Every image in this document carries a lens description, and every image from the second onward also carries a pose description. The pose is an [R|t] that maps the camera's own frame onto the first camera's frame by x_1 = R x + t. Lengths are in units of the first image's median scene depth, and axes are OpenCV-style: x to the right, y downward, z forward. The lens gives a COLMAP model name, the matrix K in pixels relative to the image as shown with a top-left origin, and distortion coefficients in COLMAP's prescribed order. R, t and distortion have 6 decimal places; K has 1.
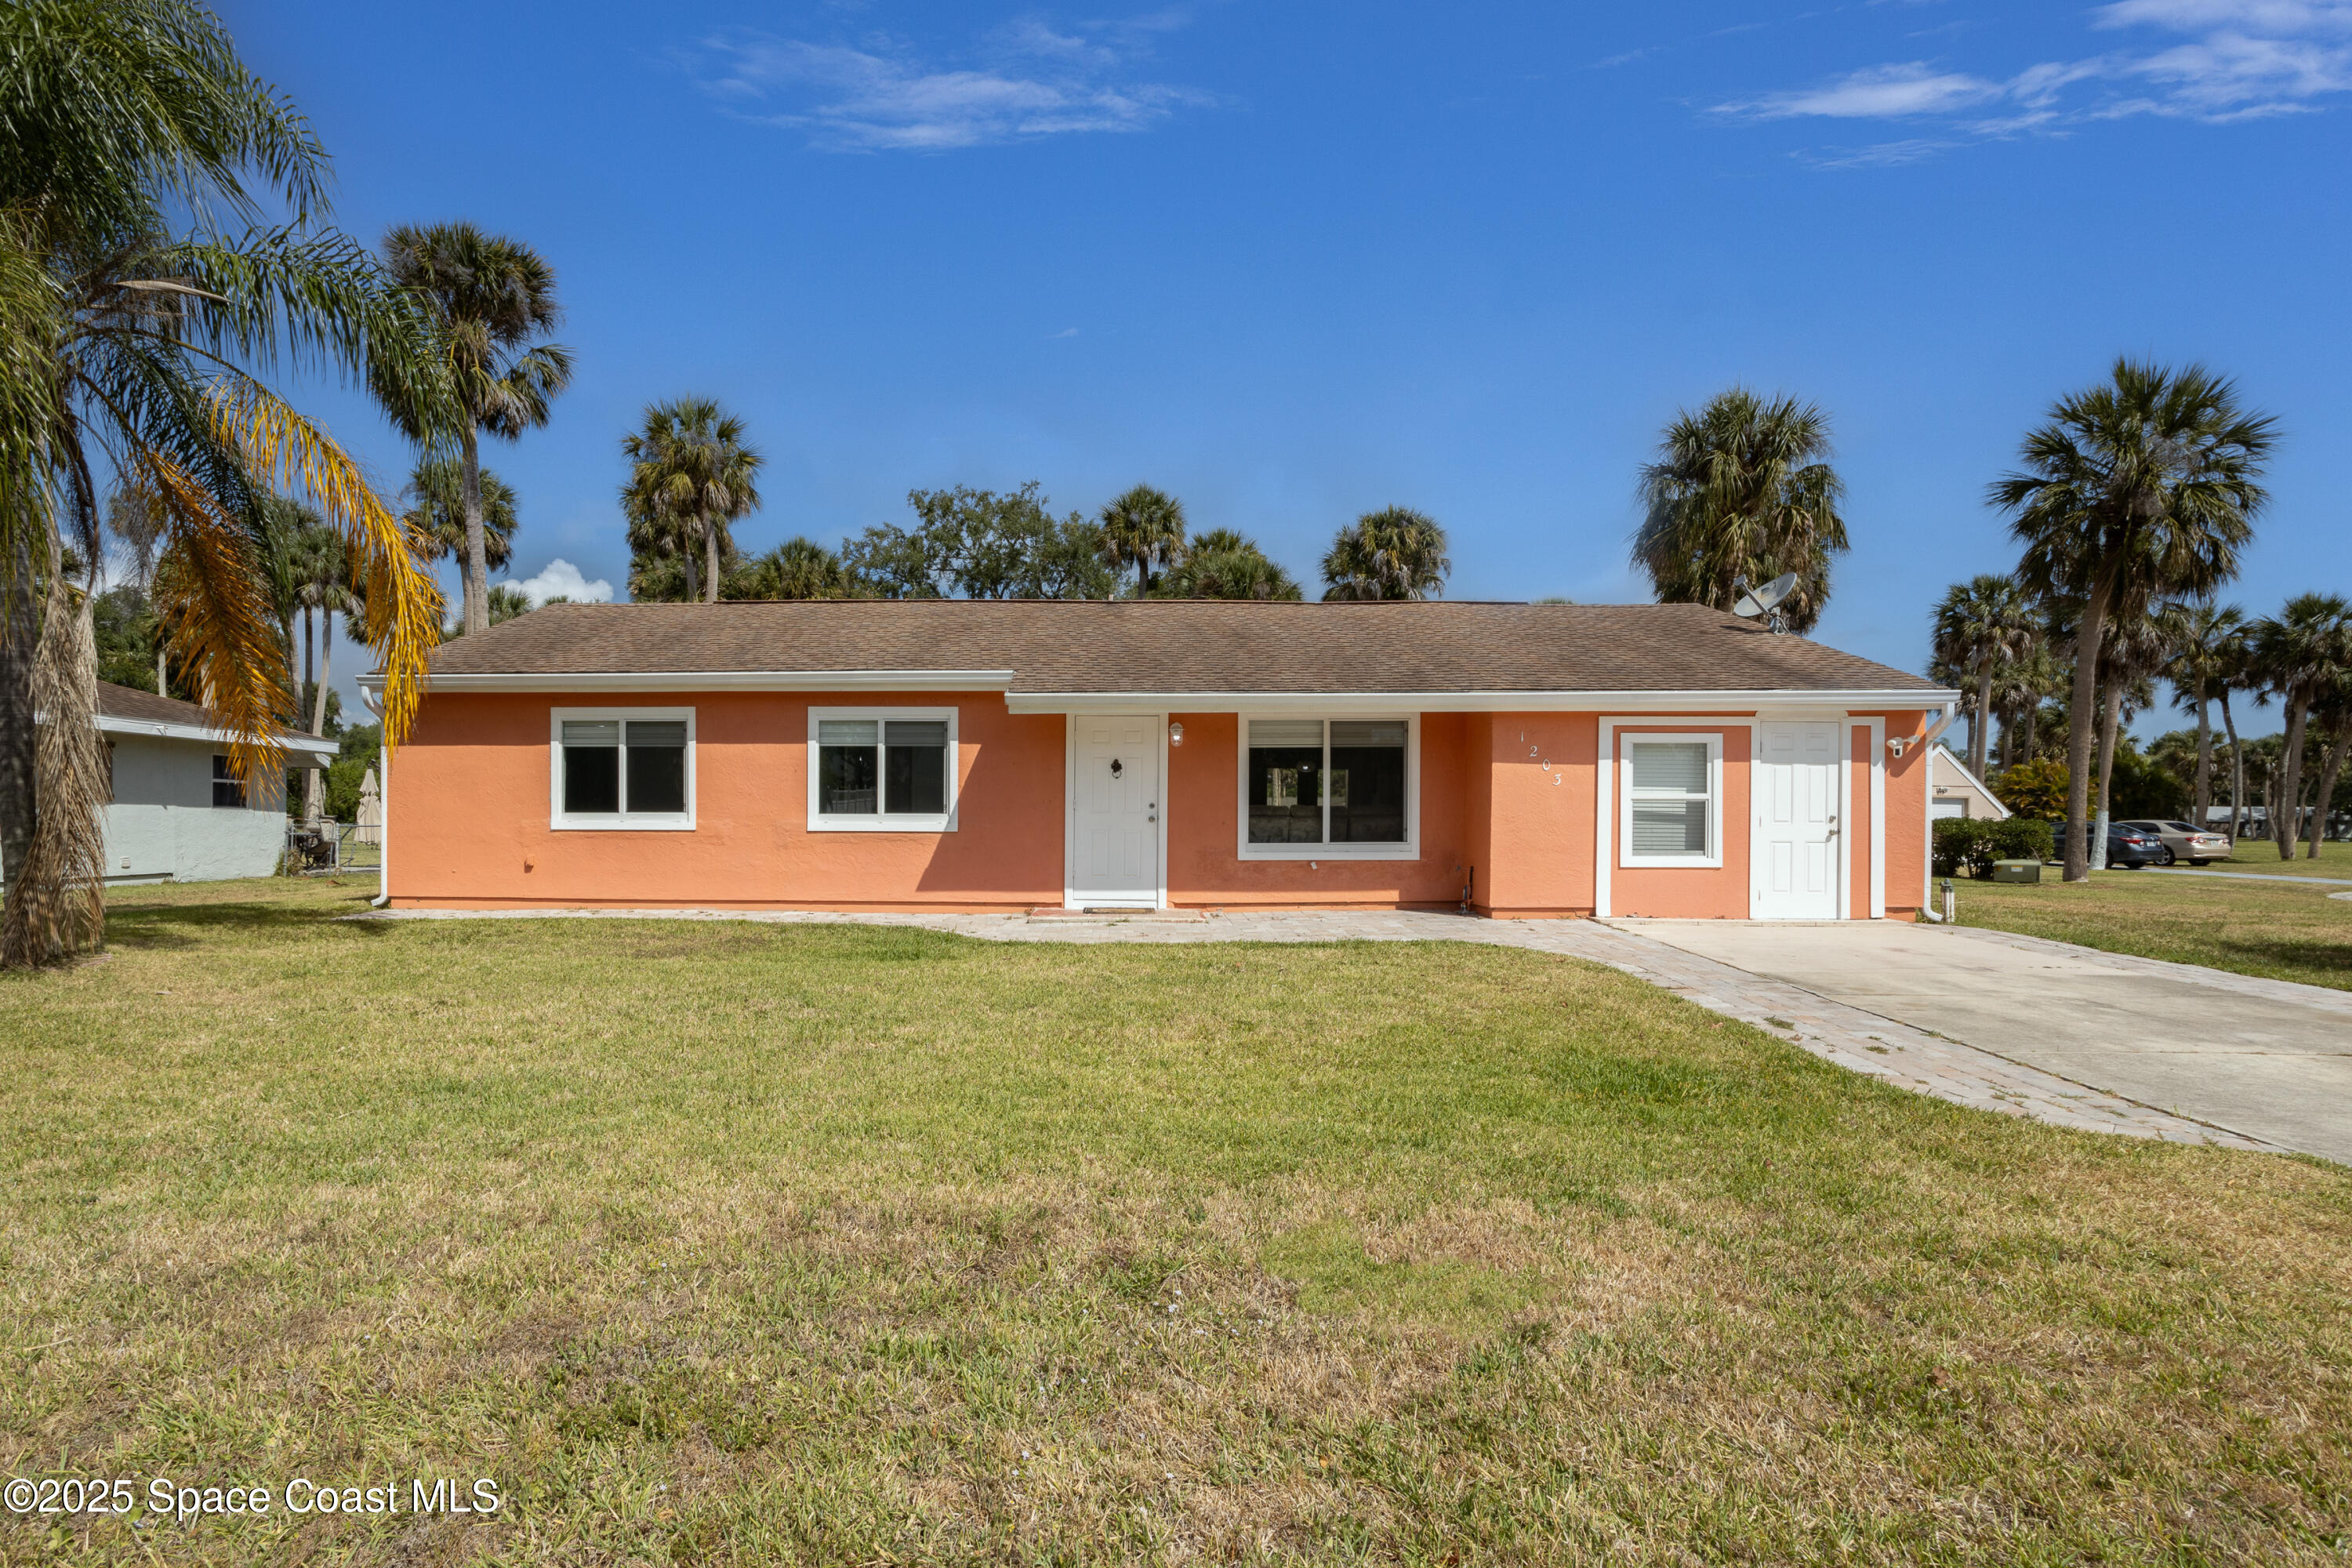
lens RADIAL K [[1207.3, 0, 1172.7], [0, 1207.3, 802.1], [0, 0, 1]] dist [-0.069561, 0.046945]
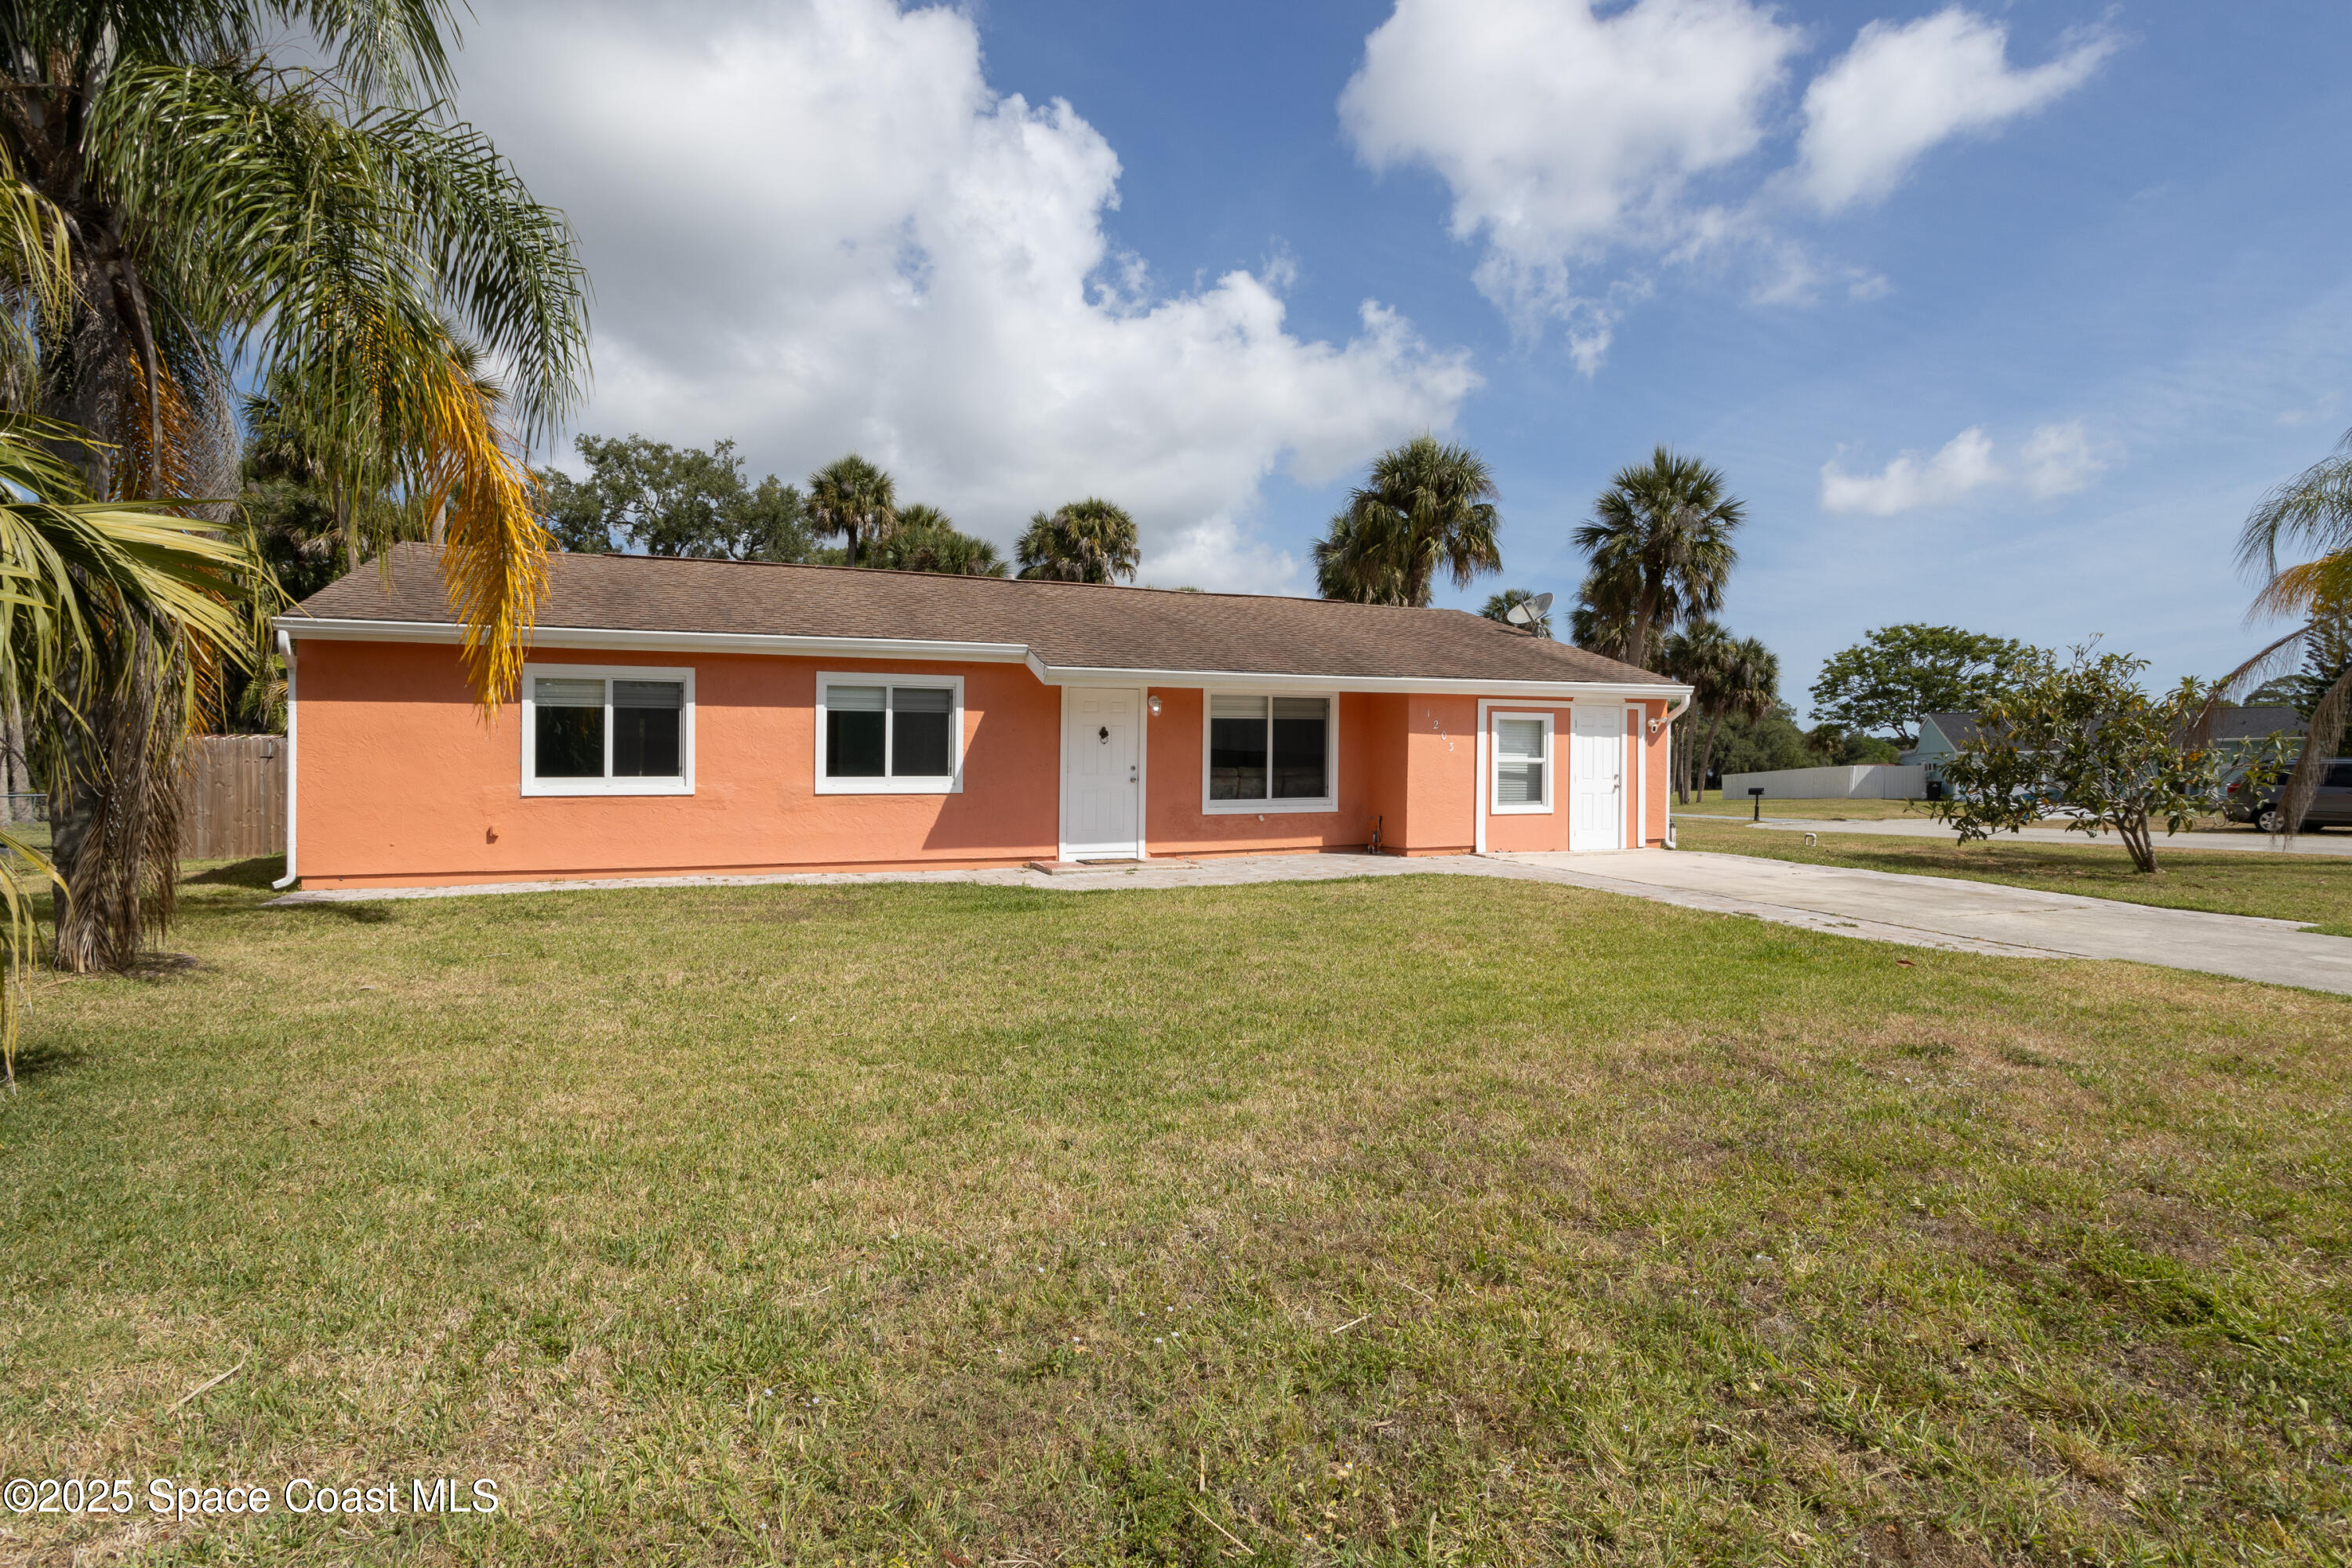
lens RADIAL K [[1148.0, 0, 1162.8], [0, 1148.0, 777.2], [0, 0, 1]] dist [-0.066630, 0.040902]
pose [[0.914187, -0.005713, 0.405252, -0.427027], [0.001158, 0.999933, 0.011485, -0.000774], [-0.405291, -0.010030, 0.914133, 0.001032]]
